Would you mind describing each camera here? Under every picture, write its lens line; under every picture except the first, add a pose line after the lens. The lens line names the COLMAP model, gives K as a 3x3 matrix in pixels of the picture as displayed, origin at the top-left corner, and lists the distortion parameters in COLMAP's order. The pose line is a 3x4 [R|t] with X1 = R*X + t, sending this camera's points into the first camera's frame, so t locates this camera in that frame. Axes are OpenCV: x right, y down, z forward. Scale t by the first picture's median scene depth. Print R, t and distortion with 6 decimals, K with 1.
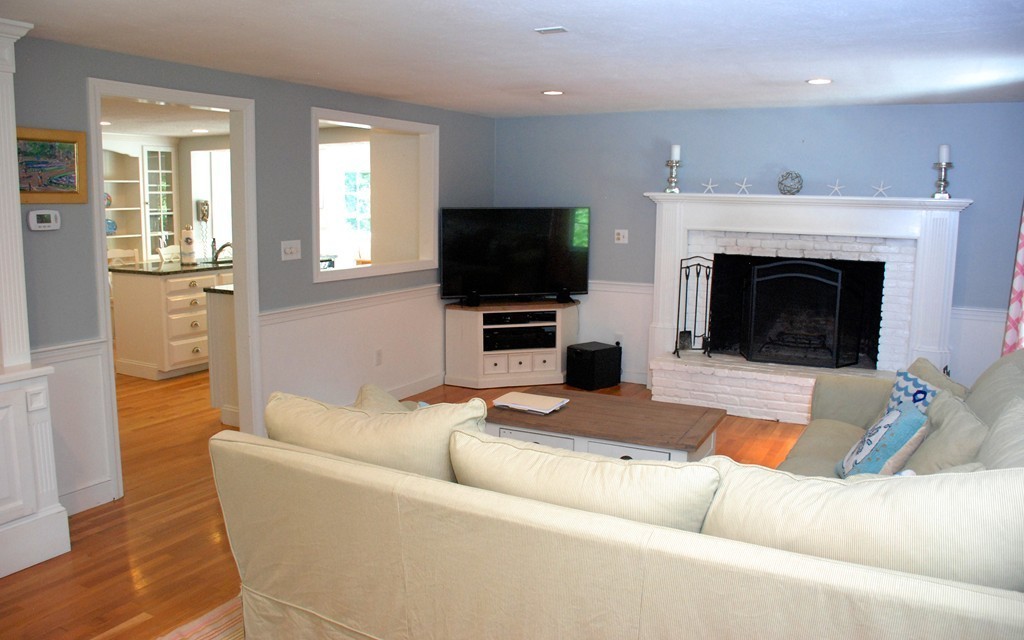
lens RADIAL K [[814.5, 0, 510.5], [0, 814.5, 320.3], [0, 0, 1]] dist [-0.099434, 0.007863]
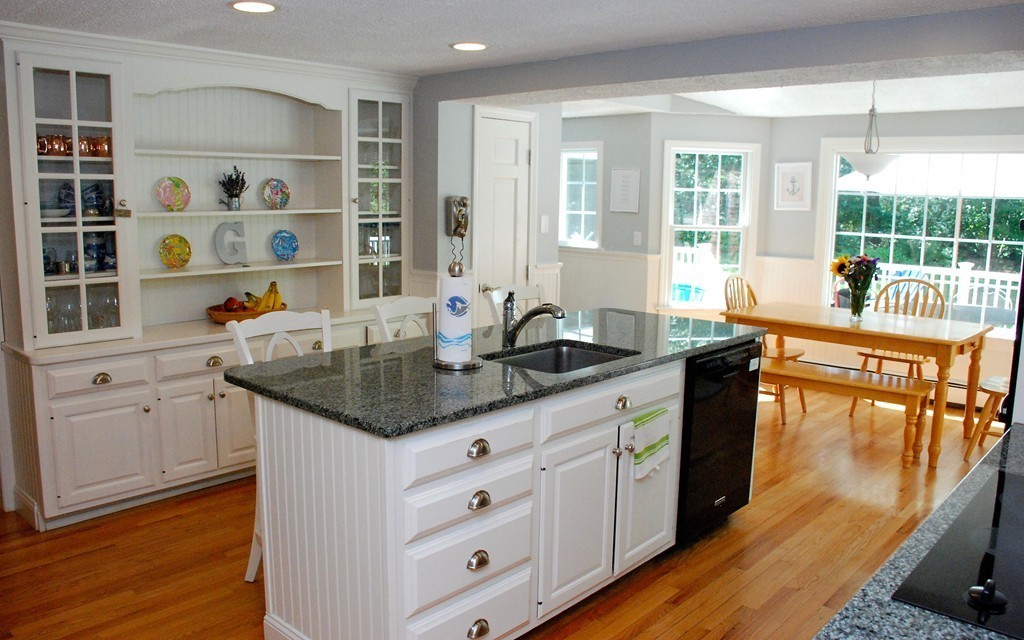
lens RADIAL K [[814.5, 0, 512.8], [0, 814.5, 315.8], [0, 0, 1]] dist [-0.099434, 0.007863]
pose [[0.972047, 0.036616, -0.231914, -0.228958], [-0.037147, 0.999308, 0.002080, -0.076221], [0.231830, 0.006594, 0.972734, 0.506605]]
